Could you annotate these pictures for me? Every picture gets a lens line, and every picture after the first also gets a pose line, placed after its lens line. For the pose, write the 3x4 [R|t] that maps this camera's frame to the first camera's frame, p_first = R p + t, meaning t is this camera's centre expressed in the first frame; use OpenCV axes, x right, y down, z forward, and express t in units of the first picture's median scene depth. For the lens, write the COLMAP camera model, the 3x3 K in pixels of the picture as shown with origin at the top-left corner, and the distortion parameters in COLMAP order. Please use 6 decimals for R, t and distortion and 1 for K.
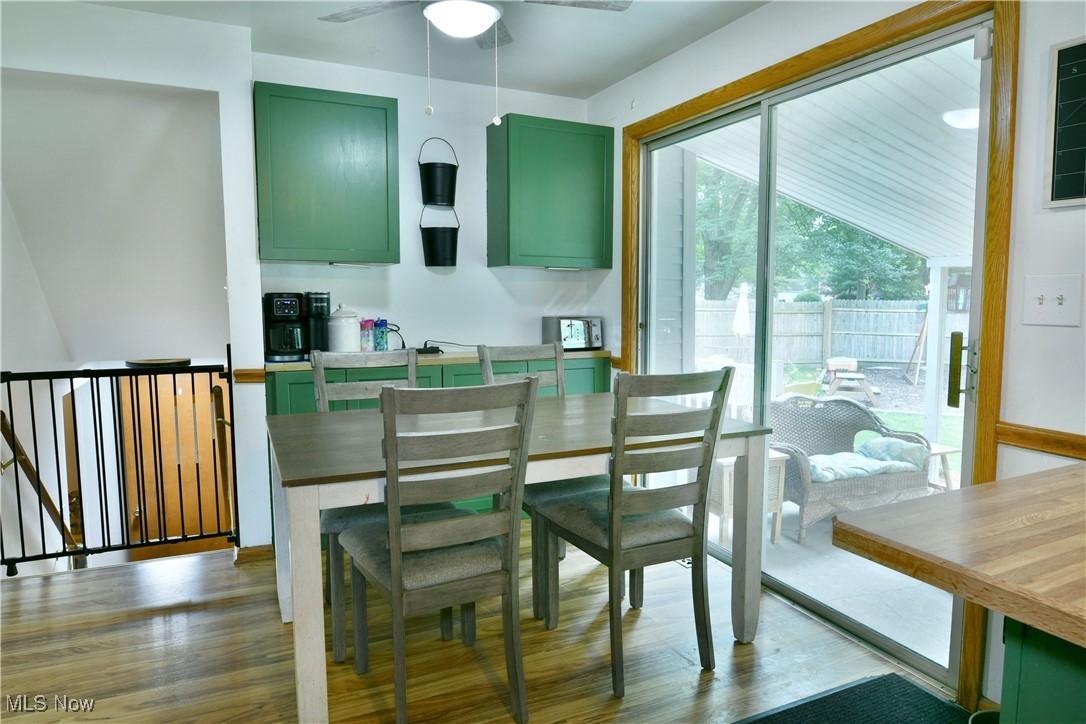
lens RADIAL K [[664.5, 0, 546.2], [0, 664.5, 360.4], [0, 0, 1]] dist [-0.009729, -0.002841]
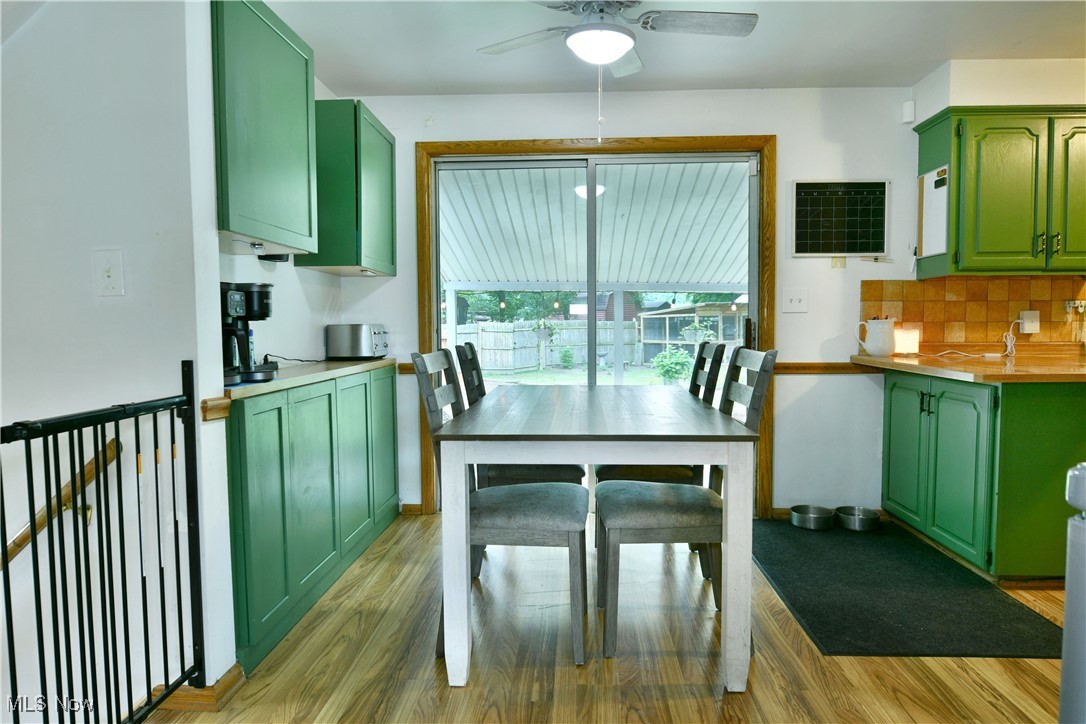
lens RADIAL K [[672.9, 0, 544.6], [0, 672.9, 360.2], [0, 0, 1]] dist [-0.015747, -0.001694]
pose [[0.463021, -0.053075, 0.884757, -0.861997], [0.095644, 0.995369, 0.009657, 0.000703], [-0.881172, 0.080150, 0.465953, 0.415268]]
